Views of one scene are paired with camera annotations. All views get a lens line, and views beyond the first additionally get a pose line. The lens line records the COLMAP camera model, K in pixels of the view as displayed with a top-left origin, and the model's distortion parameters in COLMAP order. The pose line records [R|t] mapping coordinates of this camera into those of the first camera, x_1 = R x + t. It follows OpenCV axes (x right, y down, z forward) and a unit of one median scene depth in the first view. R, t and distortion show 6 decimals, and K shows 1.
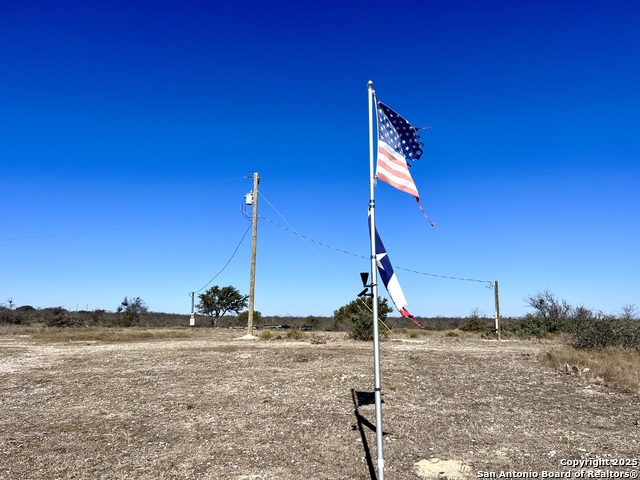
lens RADIAL K [[491.1, 0, 323.2], [0, 491.1, 237.9], [0, 0, 1]] dist [0.094688, -0.116670]
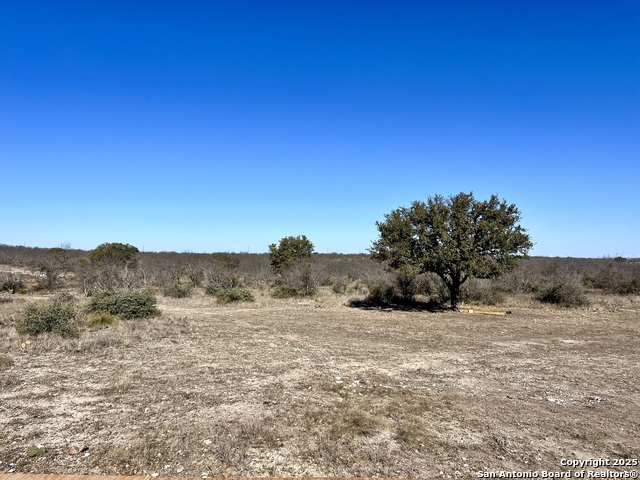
lens RADIAL K [[491.1, 0, 323.2], [0, 491.1, 237.9], [0, 0, 1]] dist [0.094688, -0.116670]
pose [[0.980338, 0.008729, 0.197135, -0.072921], [-0.034403, 0.991281, 0.127194, 0.147940], [-0.194306, -0.131475, 0.972090, 0.974976]]
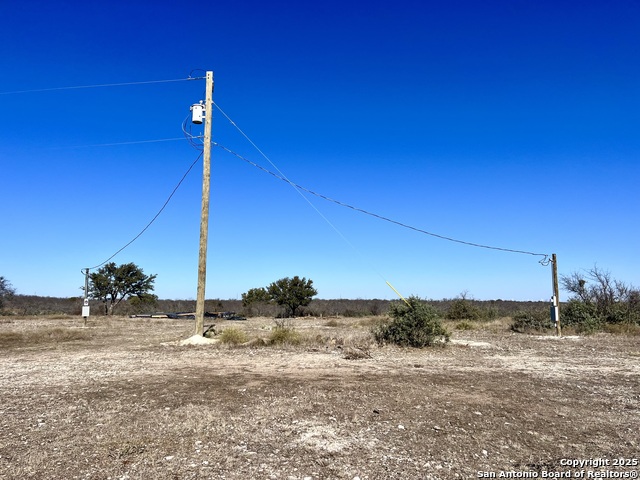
lens RADIAL K [[491.1, 0, 323.2], [0, 491.1, 237.9], [0, 0, 1]] dist [0.094688, -0.116670]
pose [[0.977950, 0.022452, 0.207629, -0.054505], [-0.029890, 0.999016, 0.032758, 0.021855], [-0.206689, -0.038242, 0.977659, 0.160858]]
